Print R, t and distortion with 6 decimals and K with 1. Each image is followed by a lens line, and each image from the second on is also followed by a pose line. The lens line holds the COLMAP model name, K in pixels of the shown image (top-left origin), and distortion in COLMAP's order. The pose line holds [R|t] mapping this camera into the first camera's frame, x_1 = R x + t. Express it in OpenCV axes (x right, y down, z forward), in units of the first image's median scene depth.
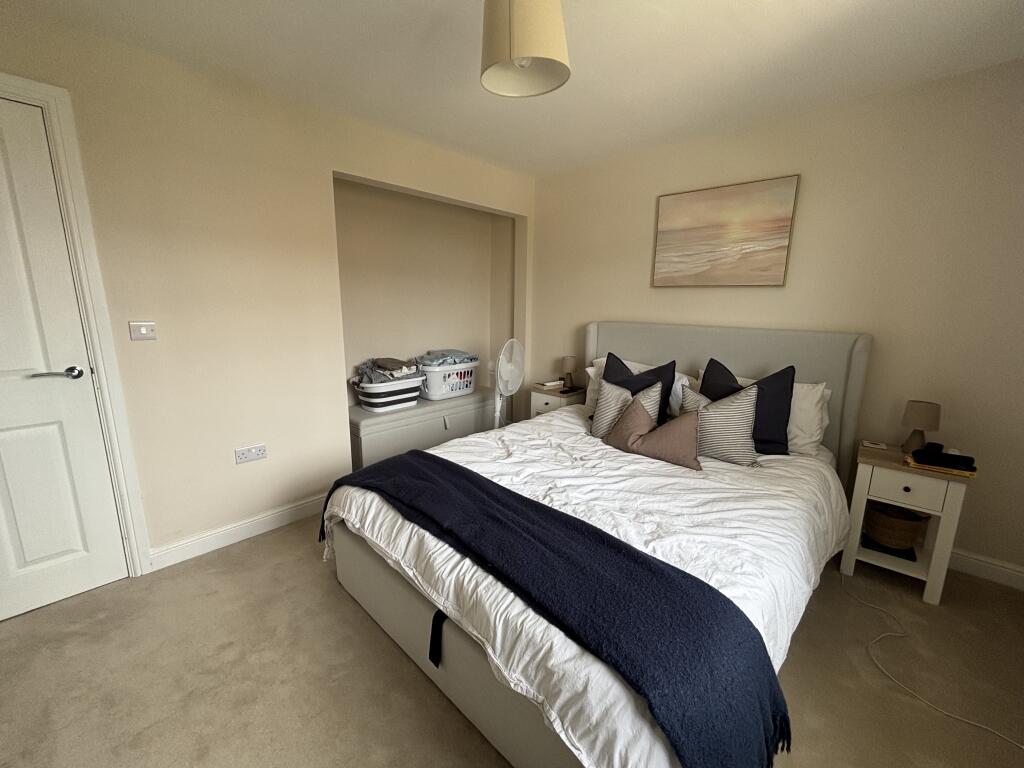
lens RADIAL K [[416.2, 0, 512.5], [0, 416.2, 380.6], [0, 0, 1]] dist [0.000386, -0.000072]
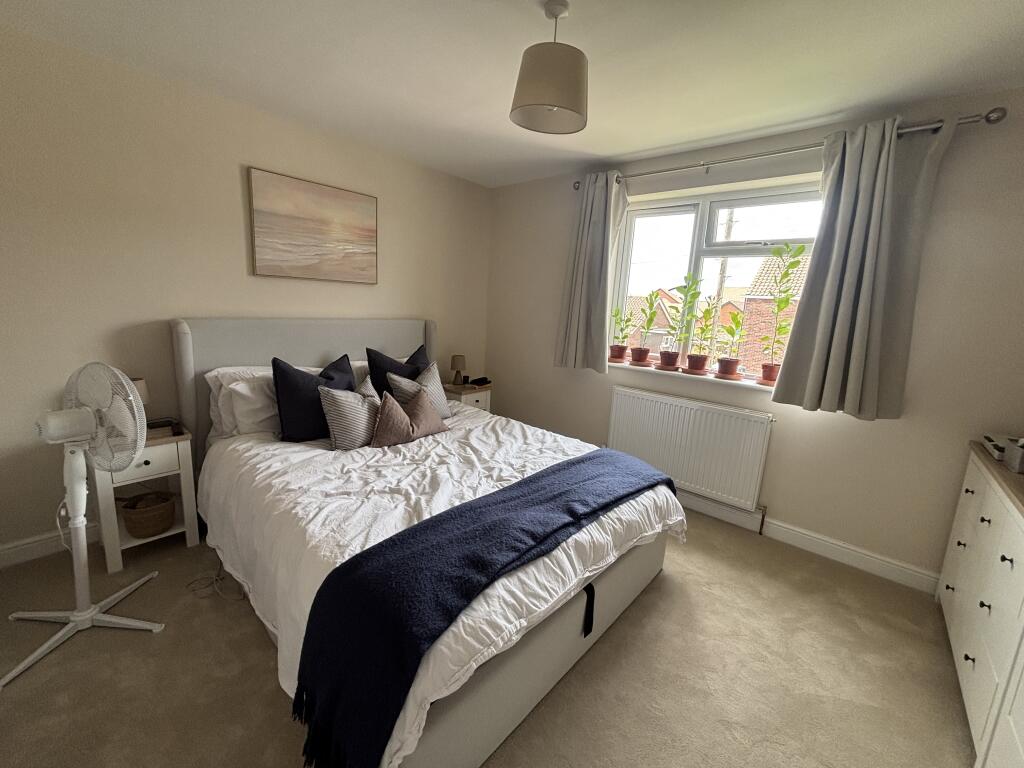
lens RADIAL K [[416.2, 0, 512.5], [0, 416.2, 380.6], [0, 0, 1]] dist [0.000386, -0.000072]
pose [[-0.017983, -0.200517, 0.979525, -0.663322], [0.146207, 0.968625, 0.200970, -0.139094], [-0.989091, 0.146828, 0.011899, 0.629523]]
